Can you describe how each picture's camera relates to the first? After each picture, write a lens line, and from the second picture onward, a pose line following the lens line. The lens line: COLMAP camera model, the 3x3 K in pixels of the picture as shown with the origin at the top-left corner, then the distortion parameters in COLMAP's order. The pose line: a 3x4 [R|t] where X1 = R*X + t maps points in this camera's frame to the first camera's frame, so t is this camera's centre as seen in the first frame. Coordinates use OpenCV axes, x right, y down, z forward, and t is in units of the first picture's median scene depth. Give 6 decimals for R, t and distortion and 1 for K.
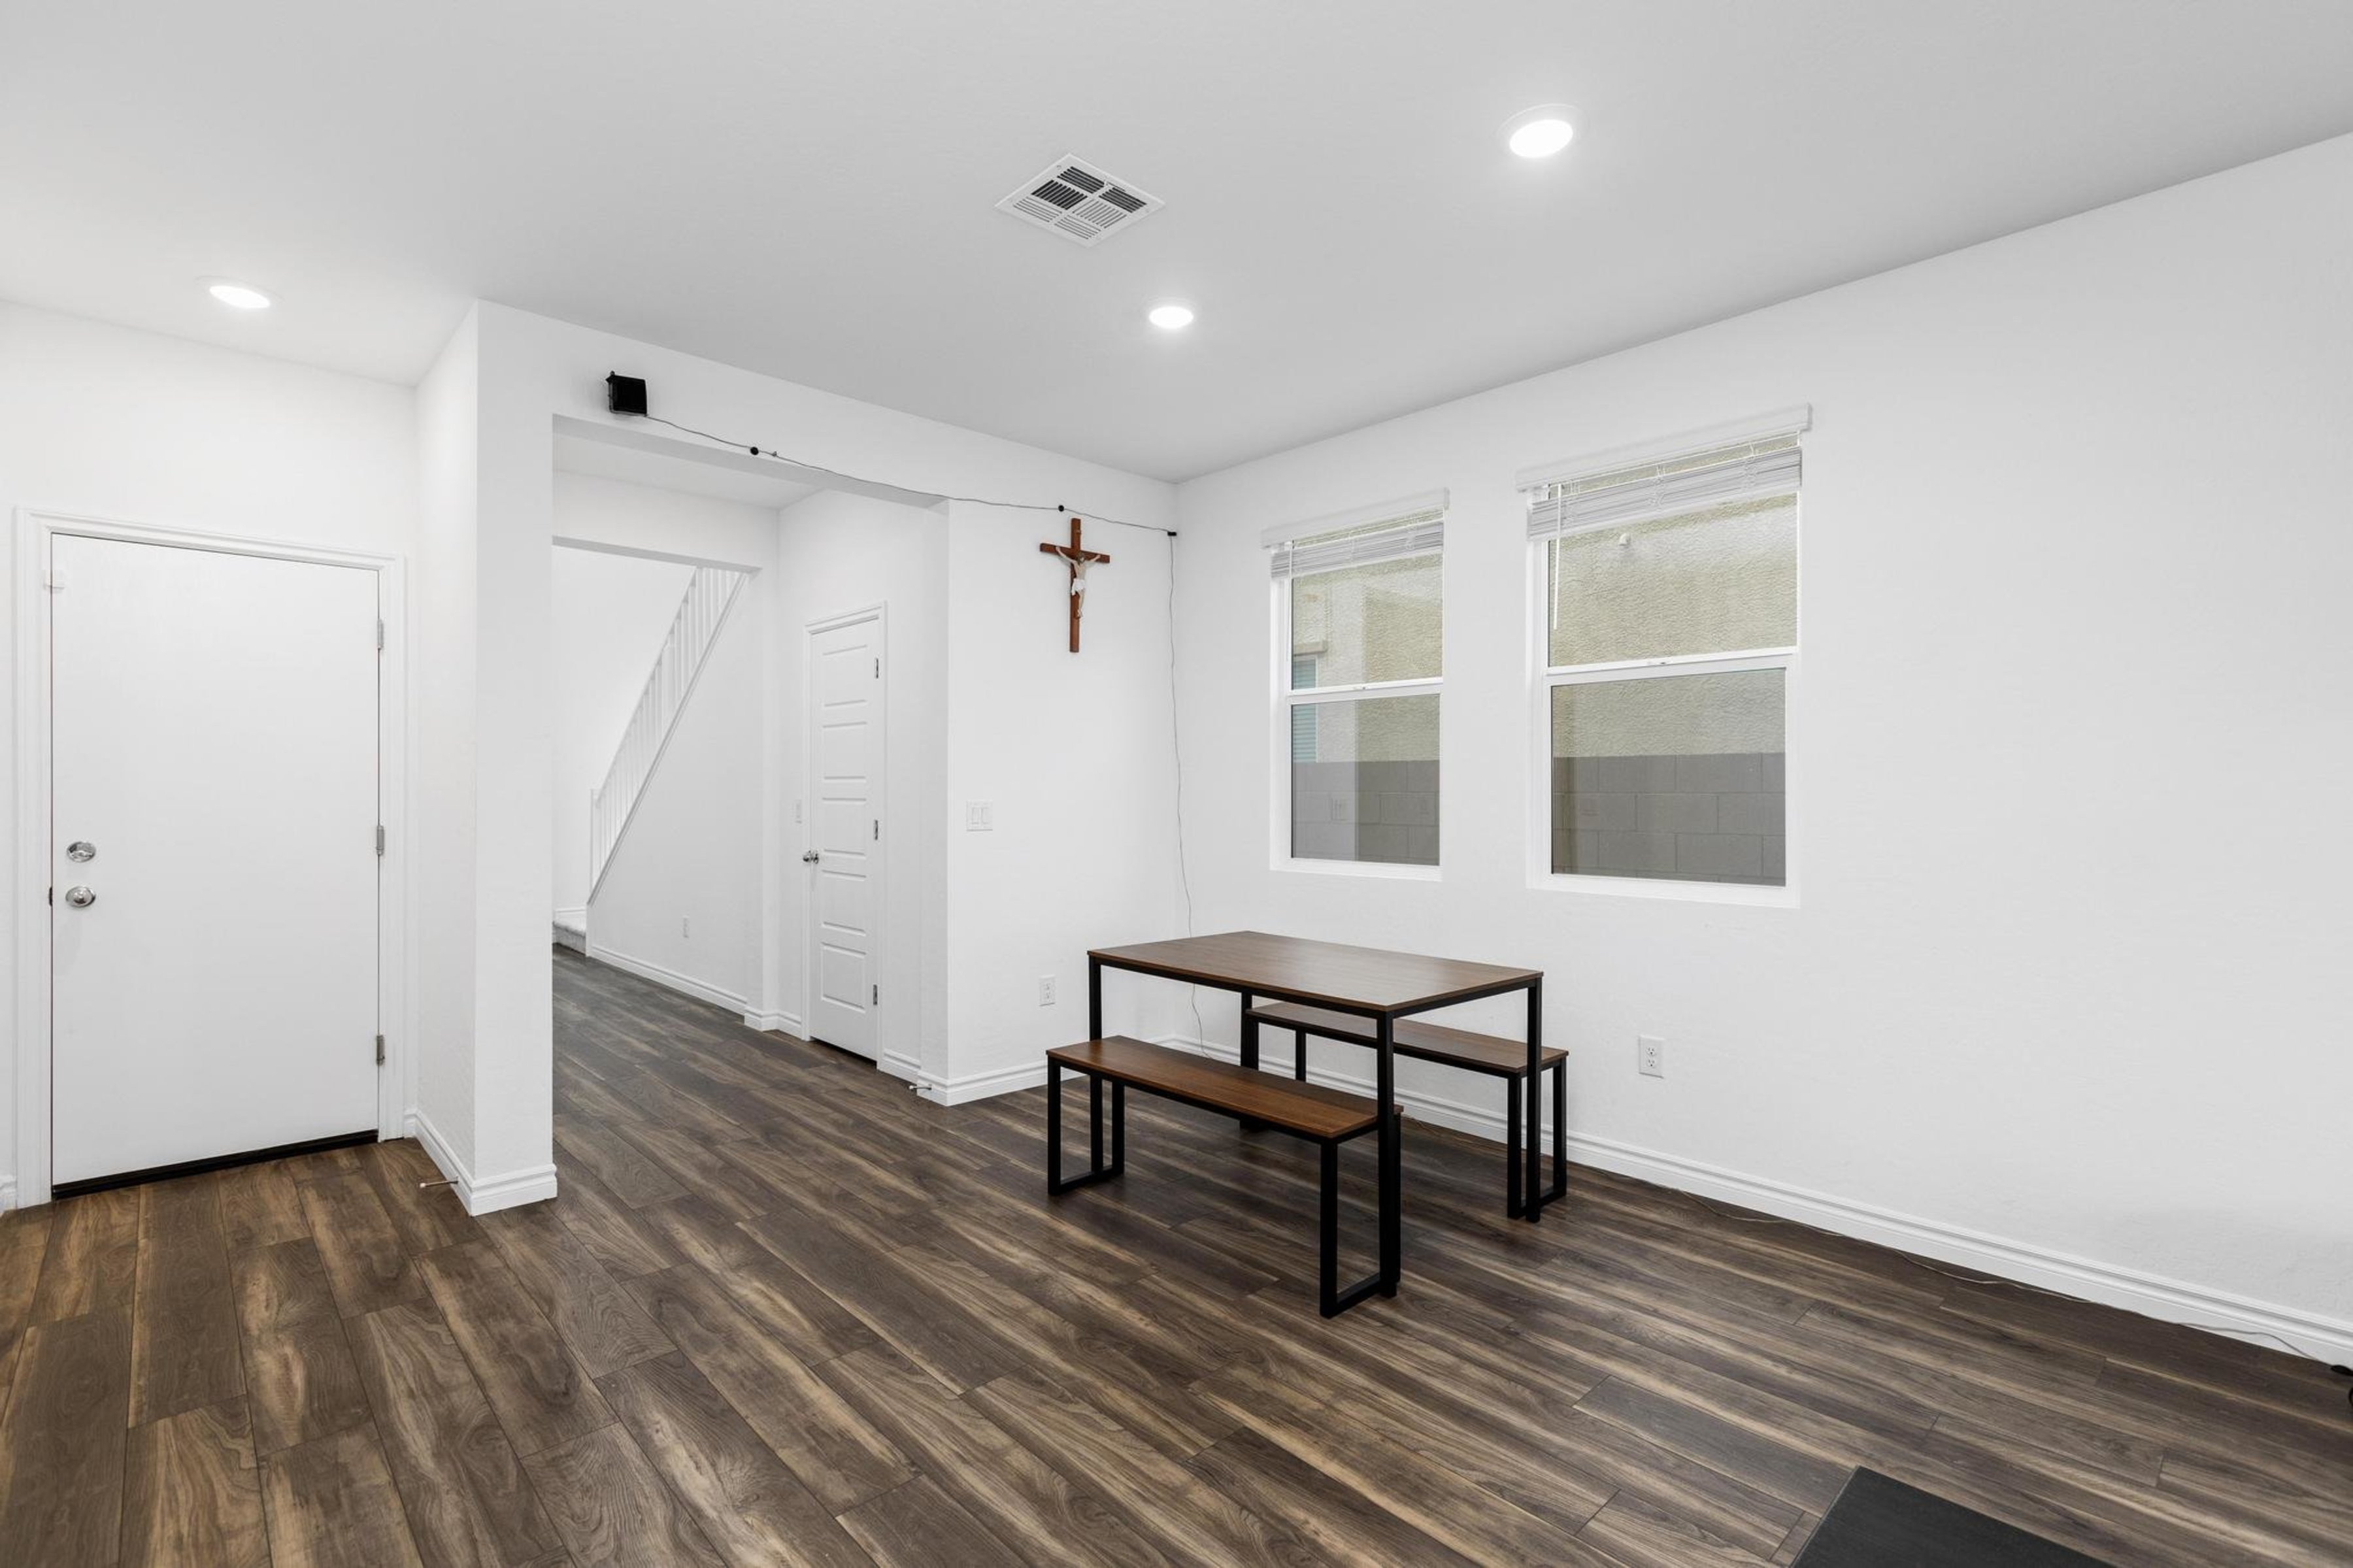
lens RADIAL K [[1075.7, 0, 1179.1], [0, 1075.7, 792.2], [0, 0, 1]] dist [-0.001263, -0.000187]
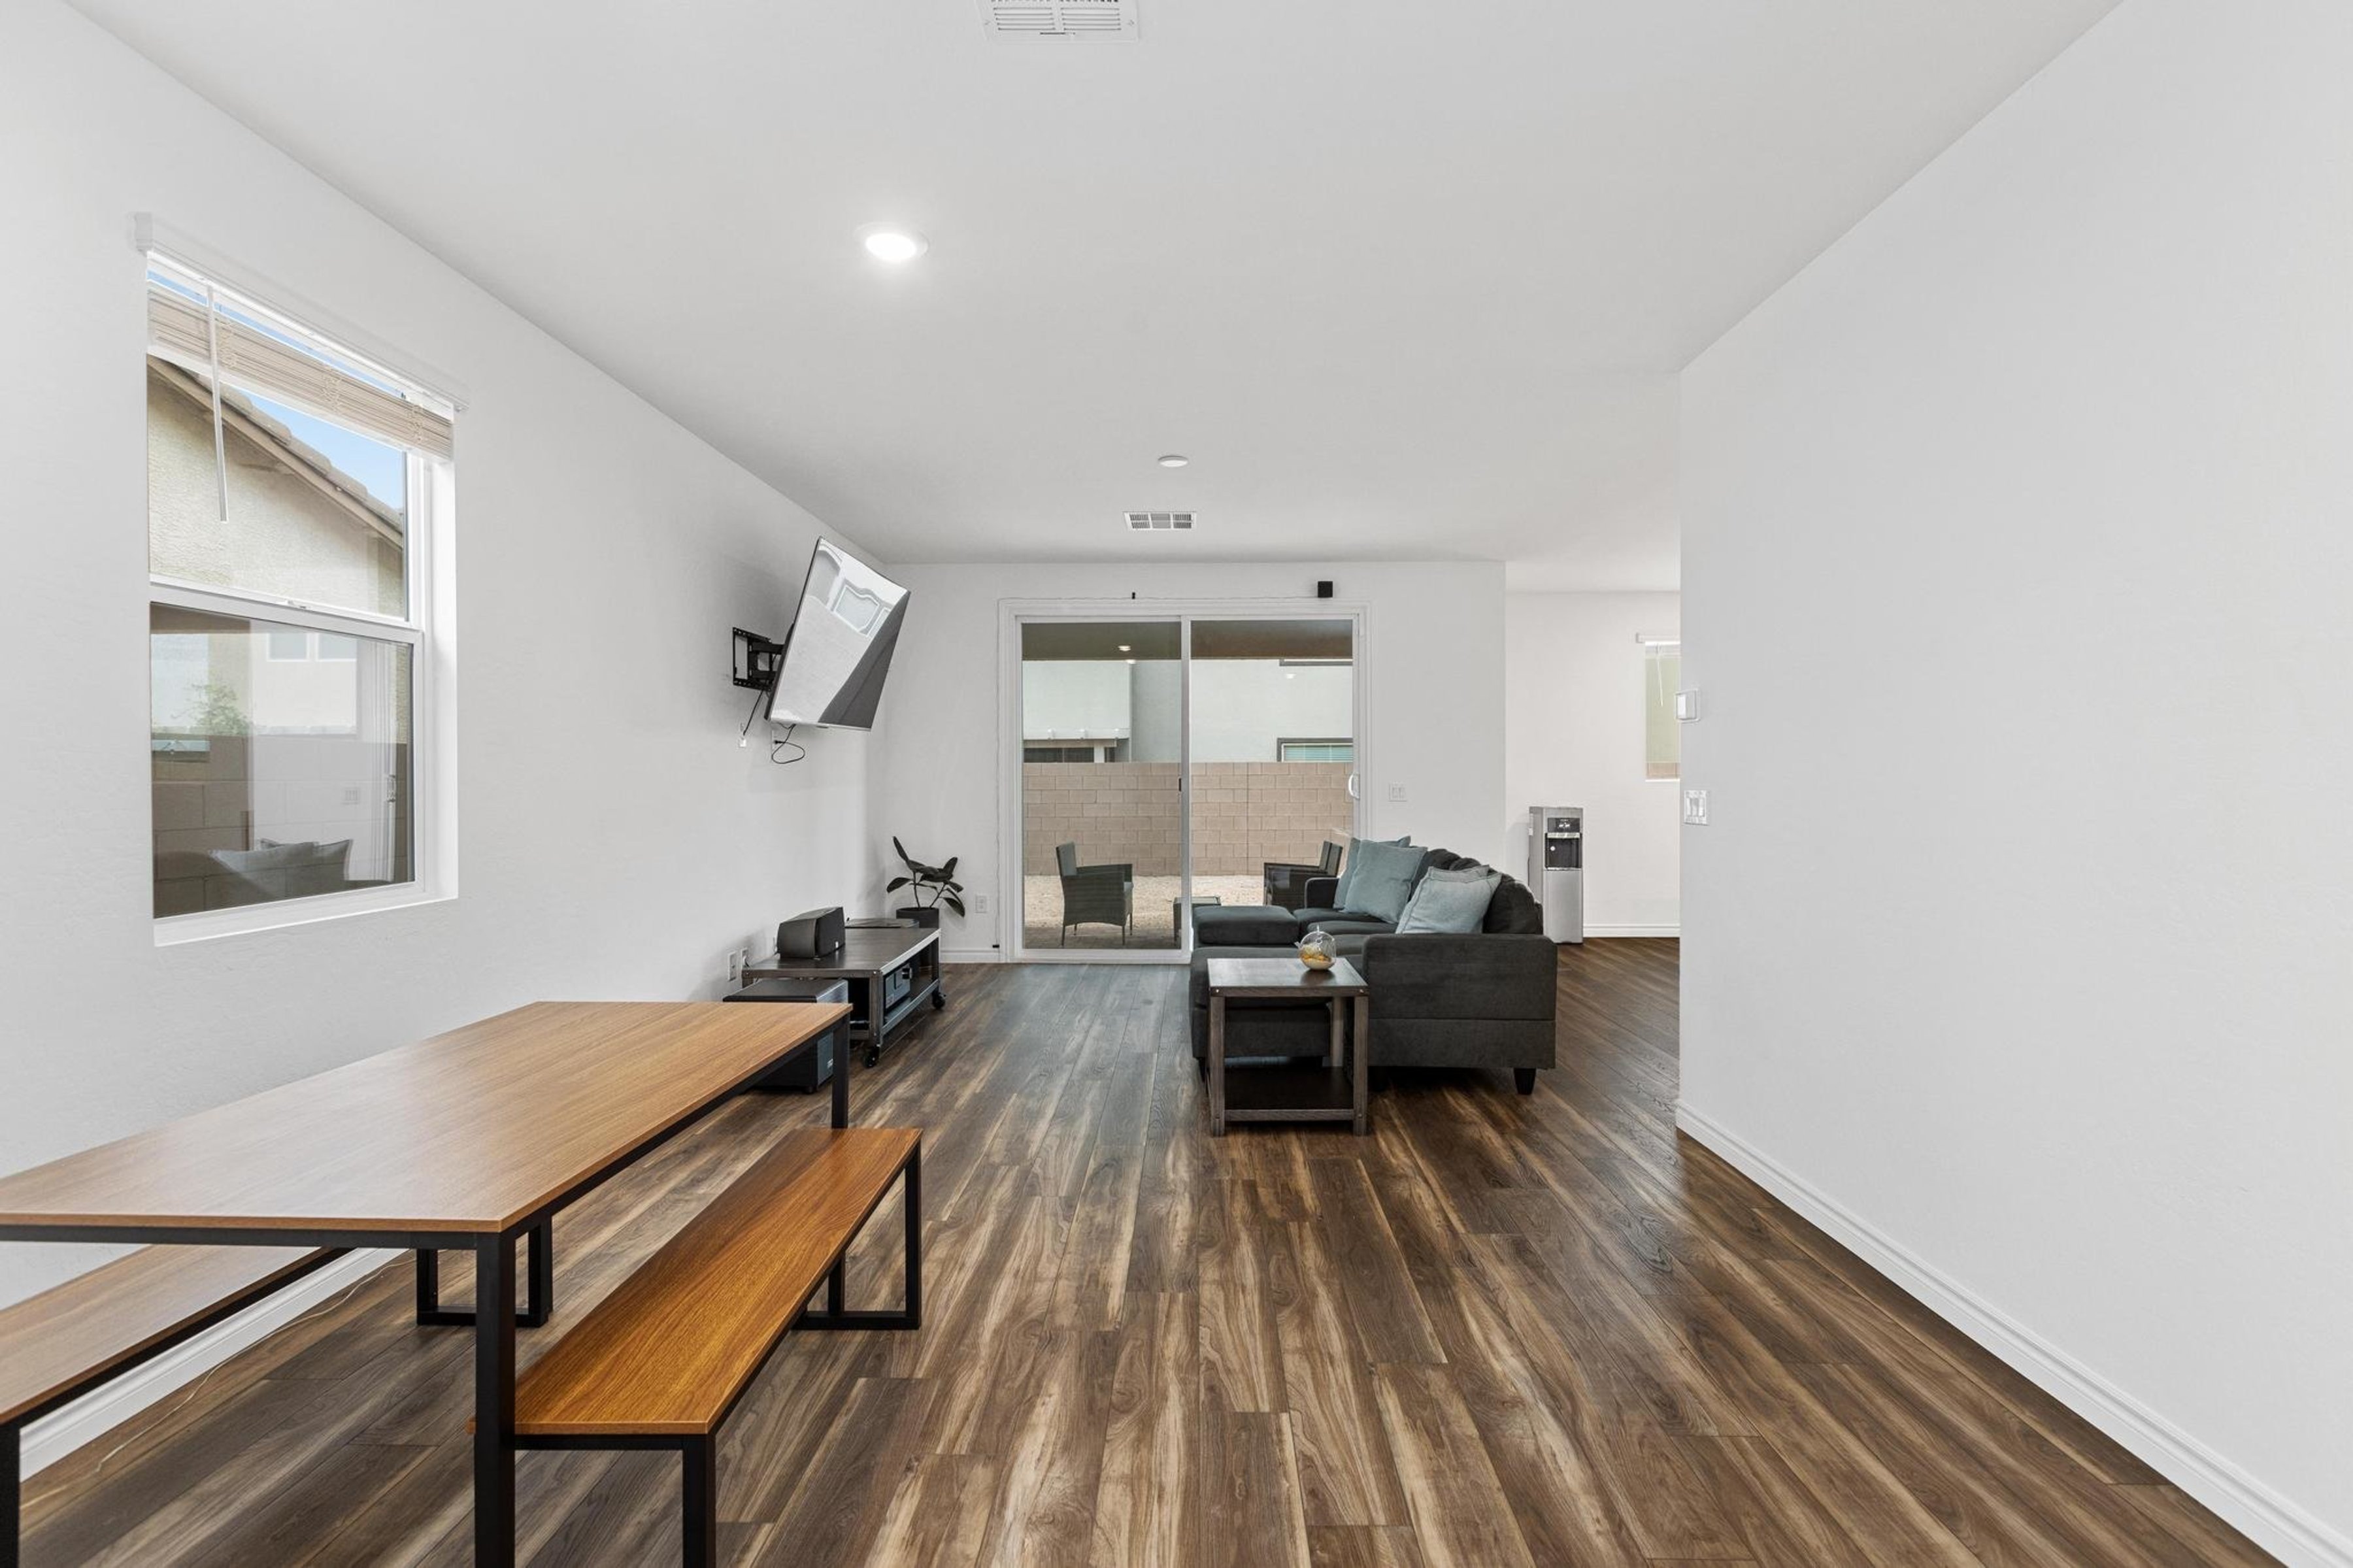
lens RADIAL K [[1069.9, 0, 1181.3], [0, 1069.9, 766.1], [0, 0, 1]] dist [0.001132, 0.000035]
pose [[-0.720430, 0.004692, 0.693512, -0.659675], [-0.001083, 0.999968, -0.007889, -0.002764], [-0.693527, -0.006434, -0.720402, 1.451085]]
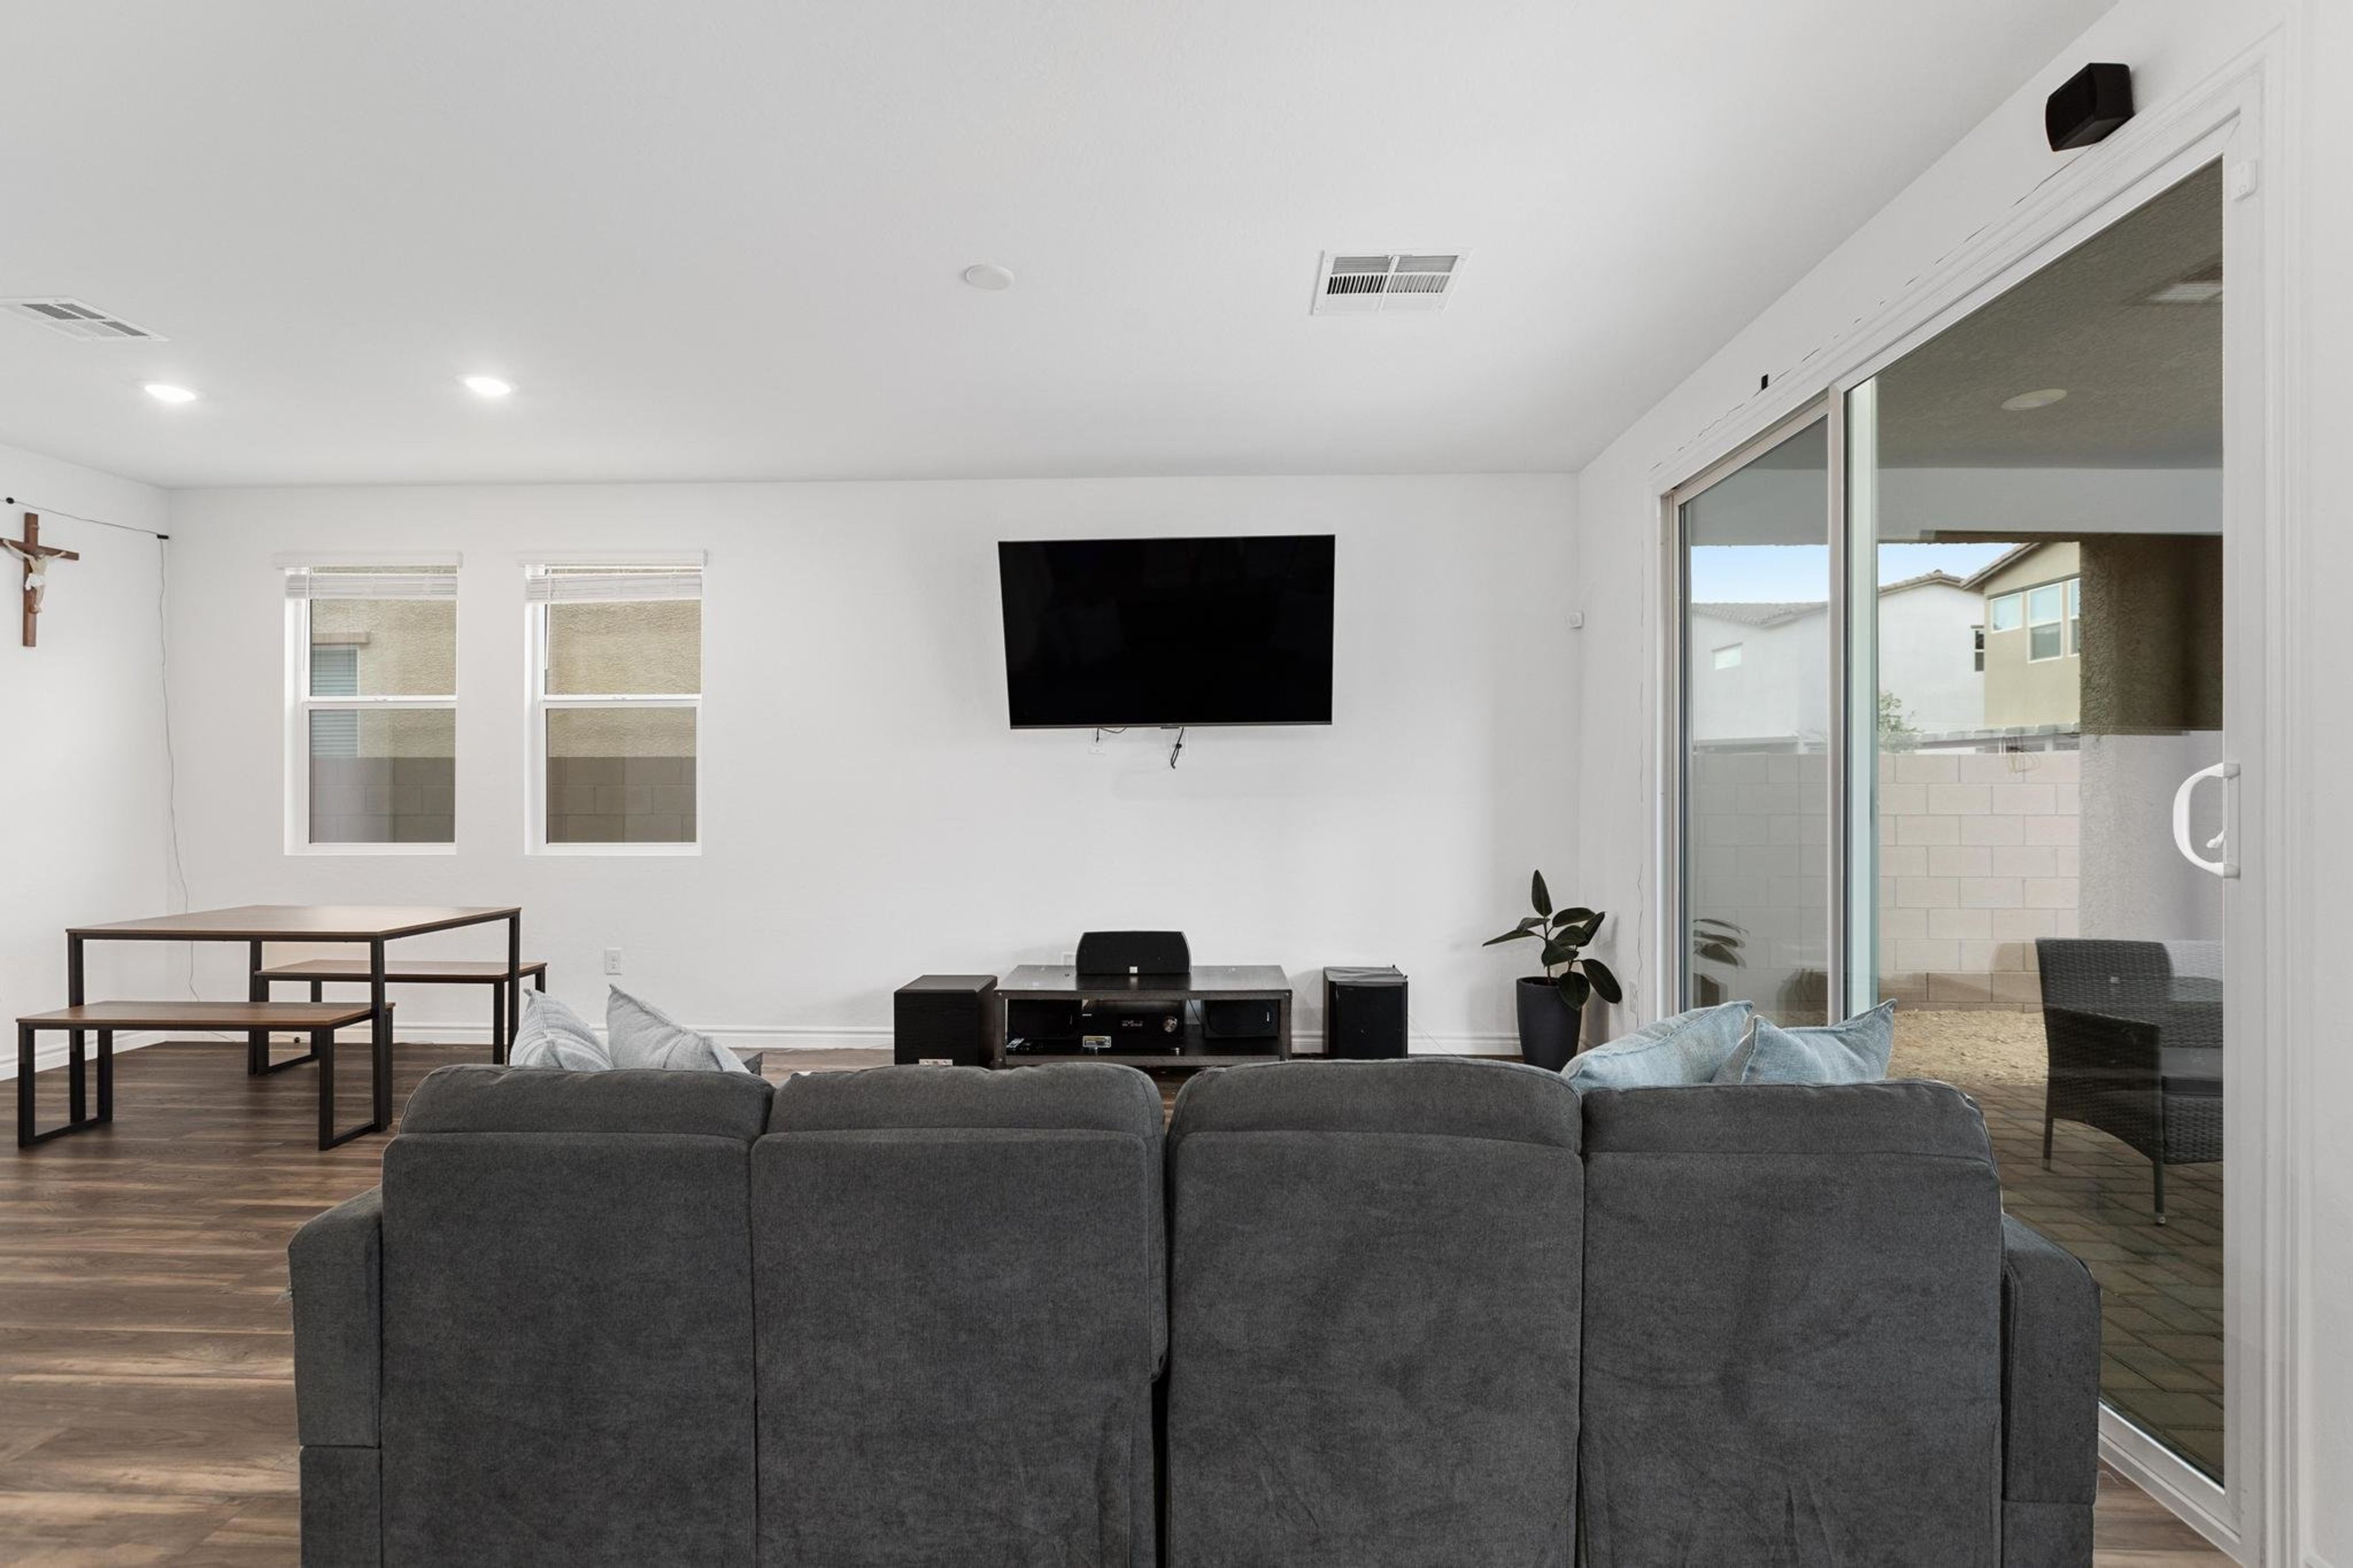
lens RADIAL K [[1055.6, 0, 1183.8], [0, 1055.6, 777.9], [0, 0, 1]] dist [-0.001949, -0.000610]
pose [[0.713937, -0.000498, 0.700210, -0.027971], [0.004170, 0.999985, -0.003541, -0.001096], [-0.700198, 0.005448, 0.713928, -0.778426]]
